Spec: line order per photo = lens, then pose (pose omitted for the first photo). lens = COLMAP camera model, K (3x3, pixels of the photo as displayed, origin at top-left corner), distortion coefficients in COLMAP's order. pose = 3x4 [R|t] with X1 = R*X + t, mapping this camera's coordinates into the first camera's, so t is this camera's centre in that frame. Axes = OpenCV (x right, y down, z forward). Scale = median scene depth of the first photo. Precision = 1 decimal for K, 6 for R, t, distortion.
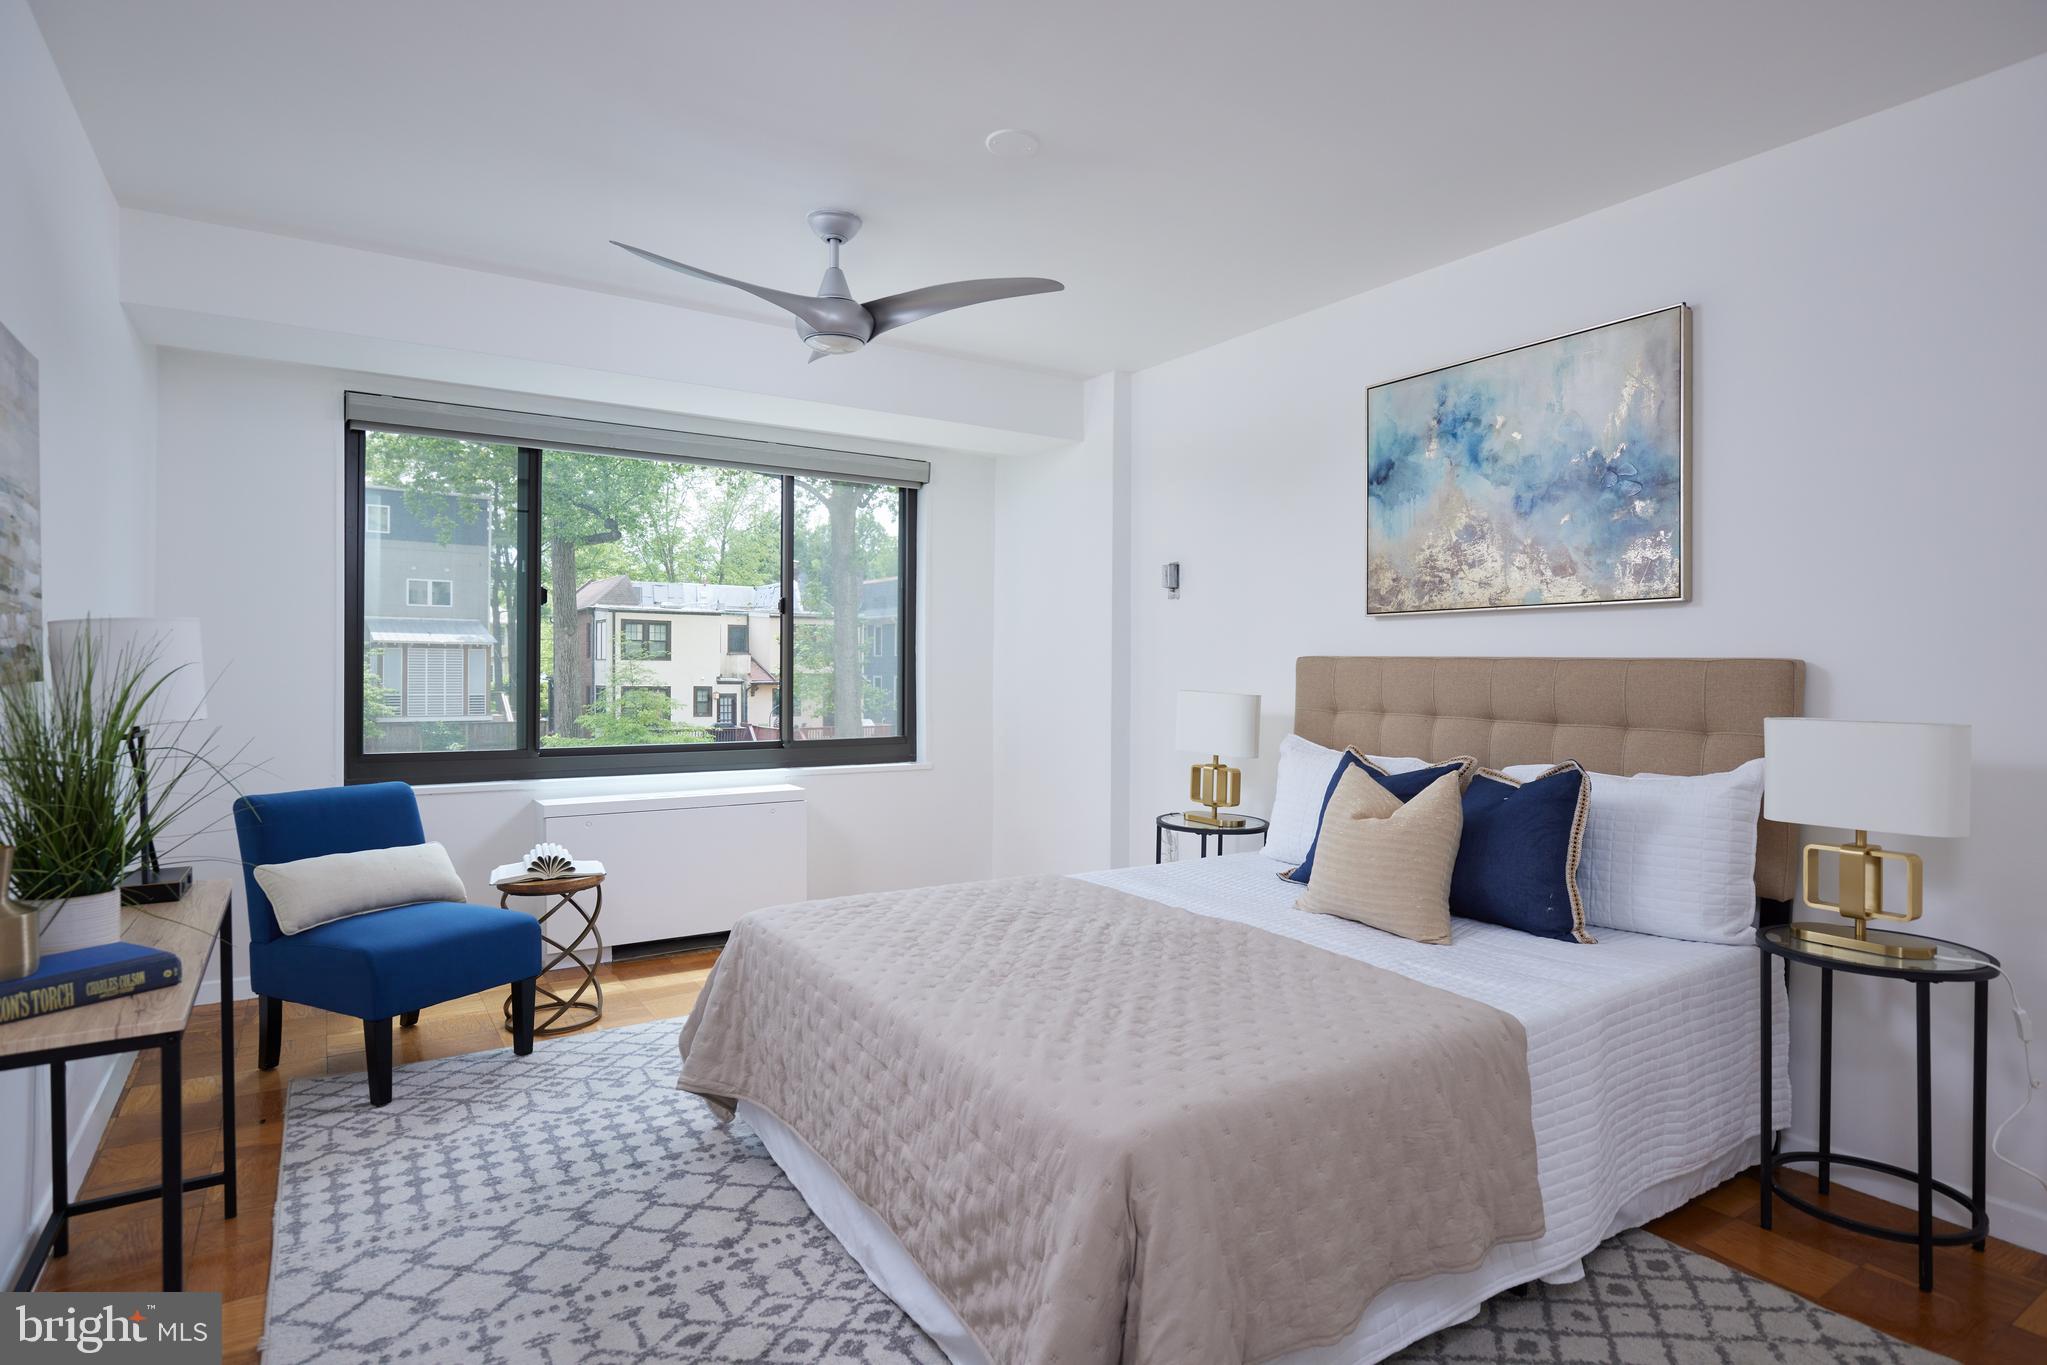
lens RADIAL K [[1153.7, 0, 1018.3], [0, 1153.7, 676.9], [0, 0, 1]] dist [0.001660, 0.000149]
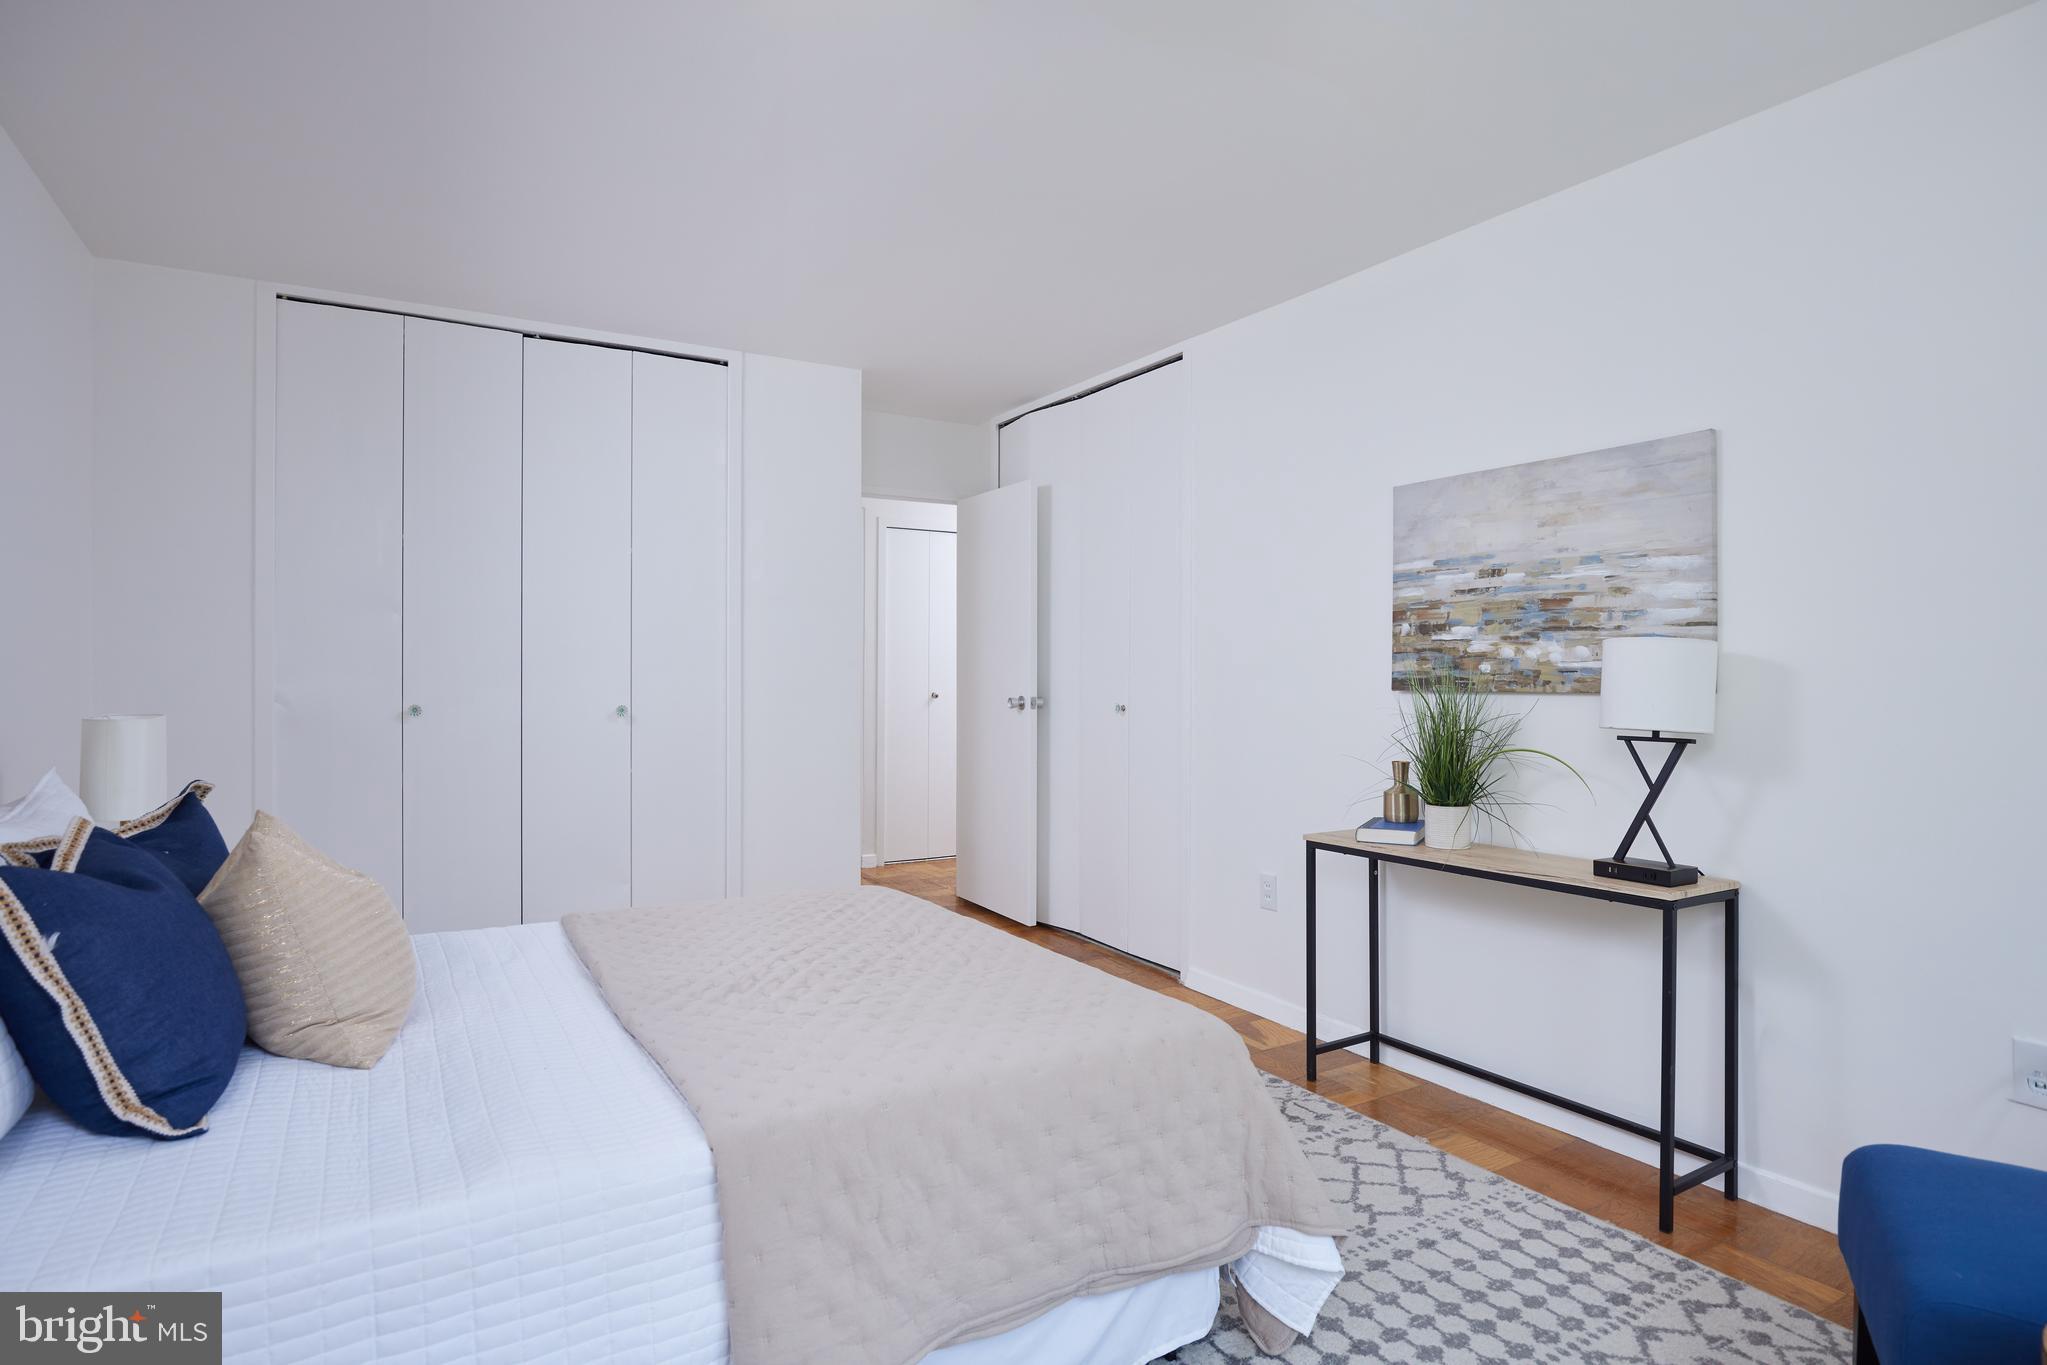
lens RADIAL K [[1153.7, 0, 1022.2], [0, 1153.7, 679.8], [0, 0, 1]] dist [0.001660, 0.000149]
pose [[-0.999271, -0.002135, 0.038108, -0.153201], [-0.001775, 0.999953, 0.009486, -0.021342], [-0.038127, 0.009412, -0.999229, 1.952517]]
